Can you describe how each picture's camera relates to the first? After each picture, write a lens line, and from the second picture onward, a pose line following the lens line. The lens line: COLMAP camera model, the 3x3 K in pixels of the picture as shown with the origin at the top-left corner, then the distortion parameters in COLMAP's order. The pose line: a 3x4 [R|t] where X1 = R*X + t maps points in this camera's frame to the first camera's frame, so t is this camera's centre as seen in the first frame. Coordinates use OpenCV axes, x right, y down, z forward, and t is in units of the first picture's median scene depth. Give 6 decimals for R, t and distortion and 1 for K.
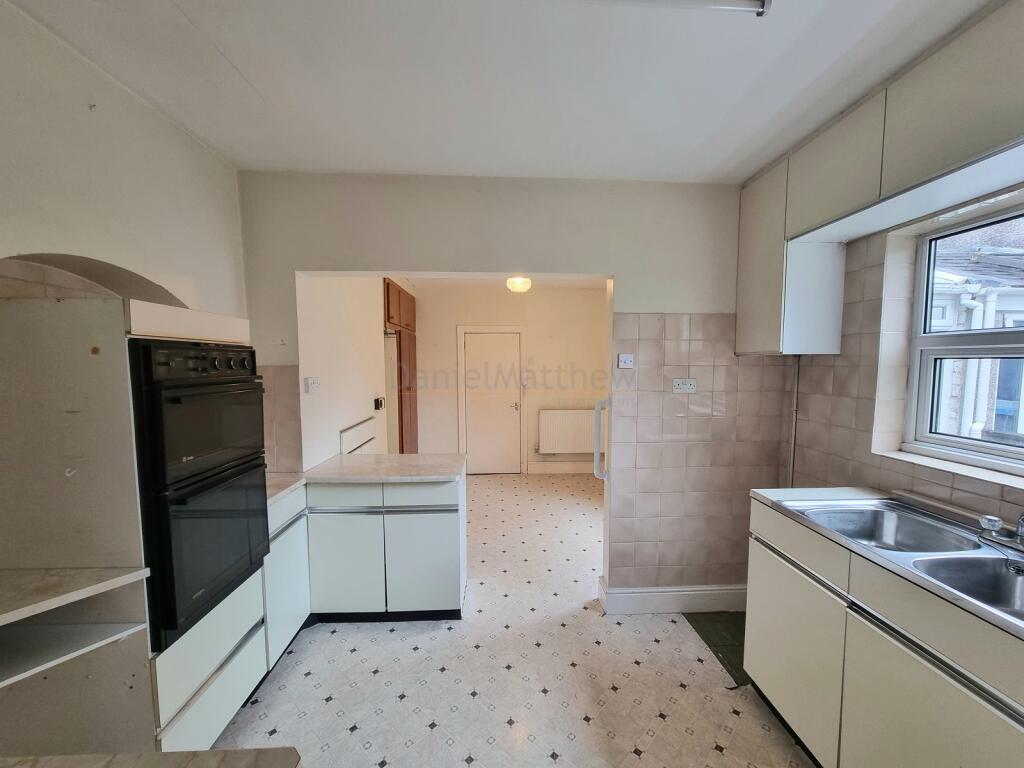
lens RADIAL K [[421.4, 0, 517.5], [0, 421.4, 396.8], [0, 0, 1]] dist [-0.001419, -0.000103]
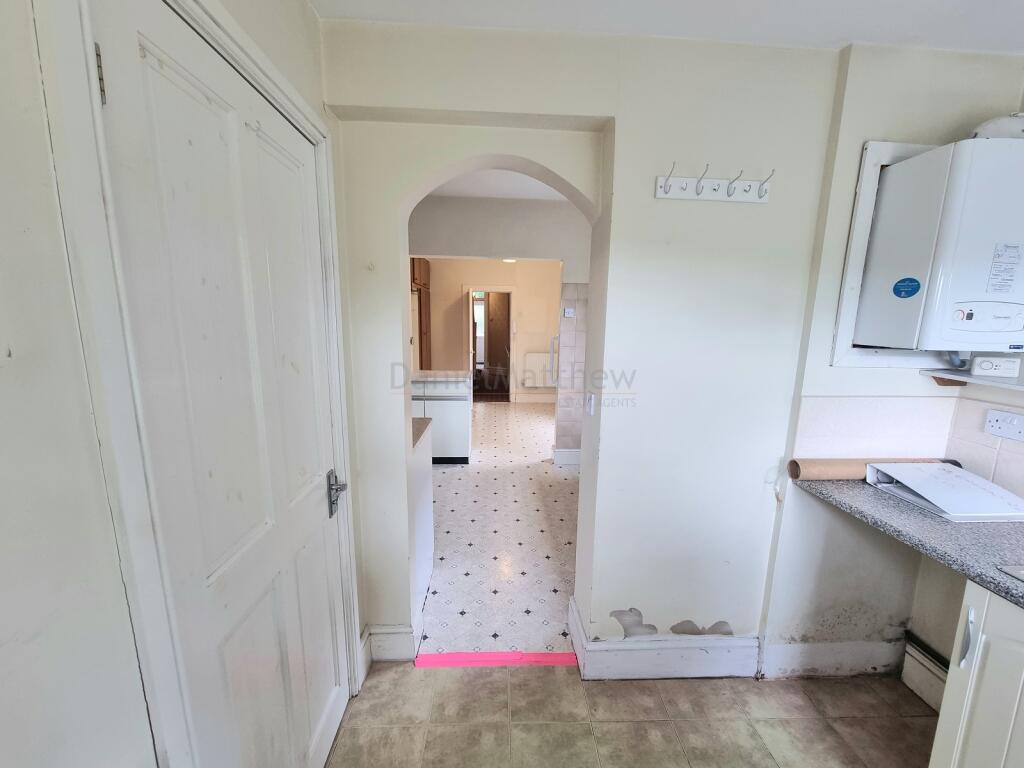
lens RADIAL K [[421.4, 0, 517.5], [0, 421.4, 396.8], [0, 0, 1]] dist [-0.001419, -0.000103]
pose [[0.999813, 0.017926, 0.007306, 0.047922], [-0.018574, 0.994689, 0.101241, 0.080992], [-0.005452, -0.101358, 0.994835, -0.687524]]
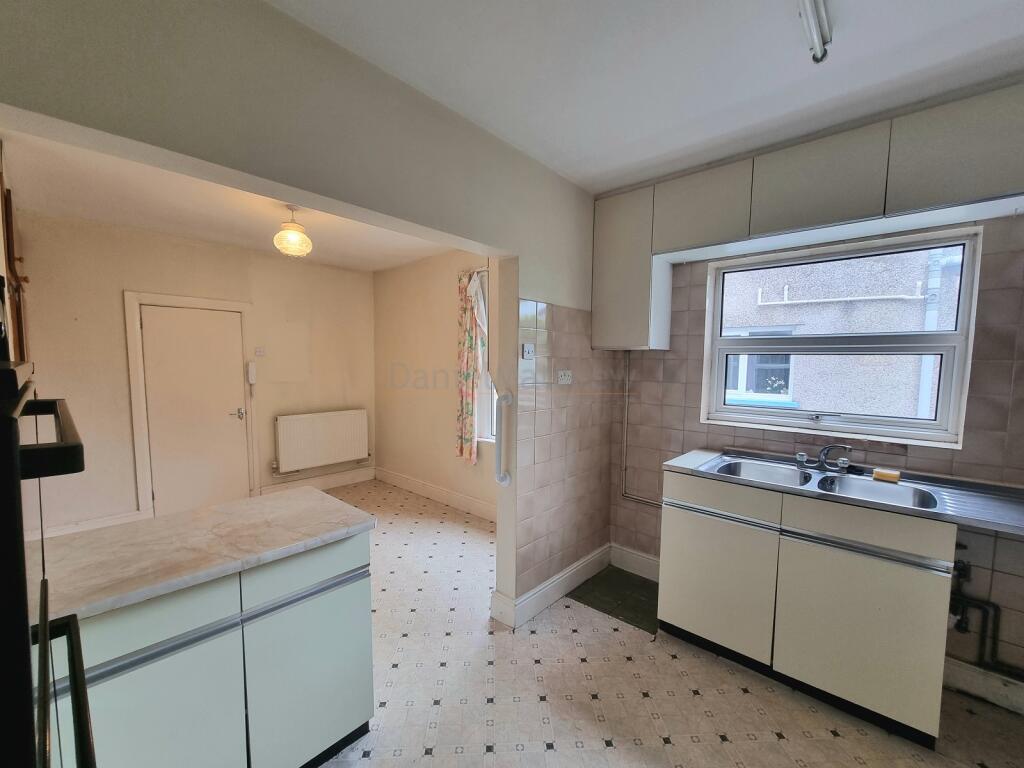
lens RADIAL K [[421.4, 0, 517.5], [0, 421.4, 396.8], [0, 0, 1]] dist [-0.001419, -0.000103]
pose [[0.699898, -0.050797, 0.712434, -0.426461], [0.044918, 0.998624, 0.027075, -0.011284], [-0.712829, 0.013051, 0.701217, 0.361916]]
